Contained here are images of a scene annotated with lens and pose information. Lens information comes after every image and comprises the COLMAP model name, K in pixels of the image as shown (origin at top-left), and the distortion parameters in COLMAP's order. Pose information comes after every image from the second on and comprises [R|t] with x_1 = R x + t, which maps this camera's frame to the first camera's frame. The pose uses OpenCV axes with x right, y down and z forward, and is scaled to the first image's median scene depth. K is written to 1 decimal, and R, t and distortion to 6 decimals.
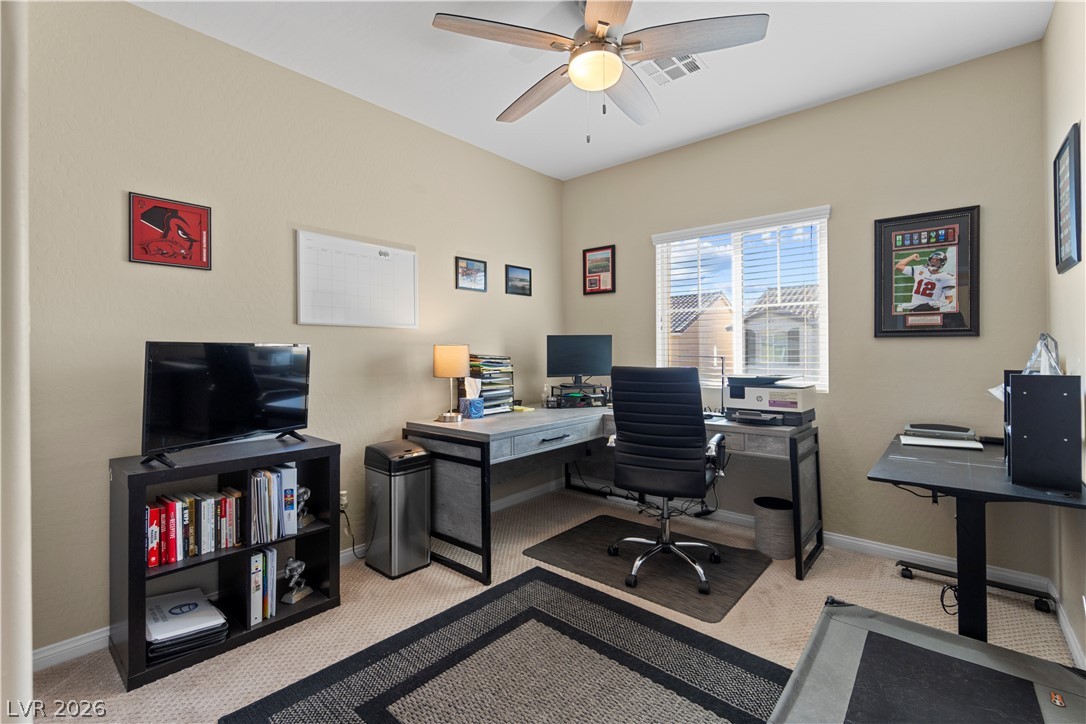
lens RADIAL K [[470.5, 0, 543.7], [0, 470.5, 356.0], [0, 0, 1]] dist [-0.004531, 0.000757]
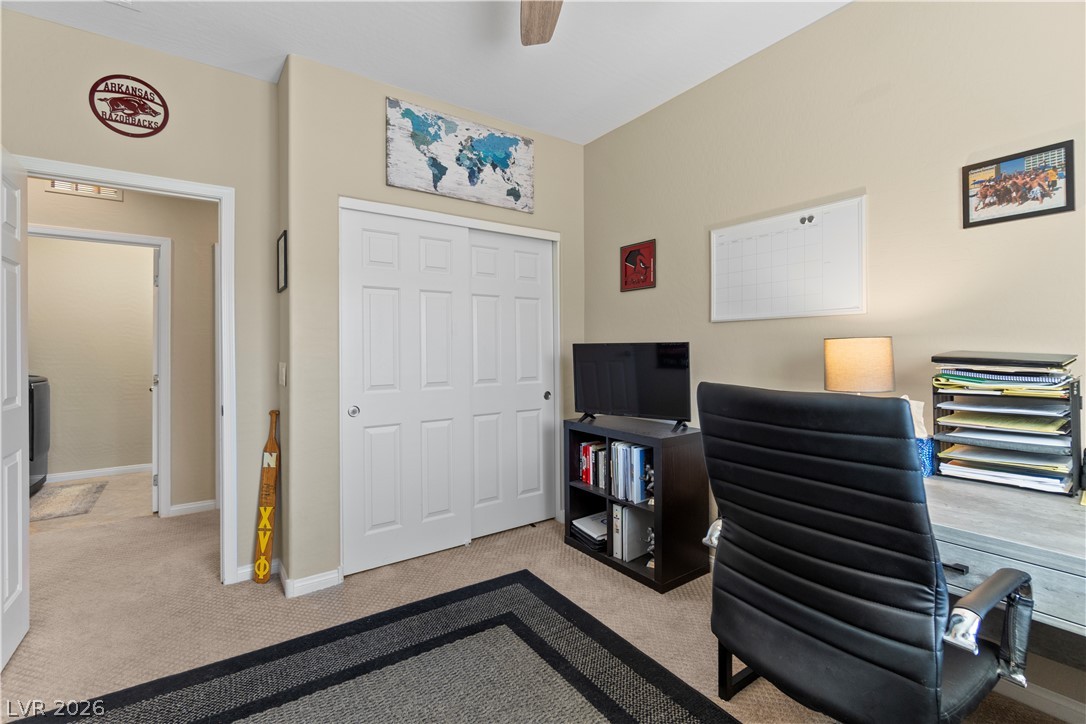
lens RADIAL K [[470.5, 0, 528.8], [0, 470.5, 345.3], [0, 0, 1]] dist [-0.004531, 0.000757]
pose [[-0.233961, -0.001040, -0.972245, 0.681130], [0.001444, 0.999998, -0.001417, -0.019491], [0.972245, -0.001735, -0.233959, 1.012193]]
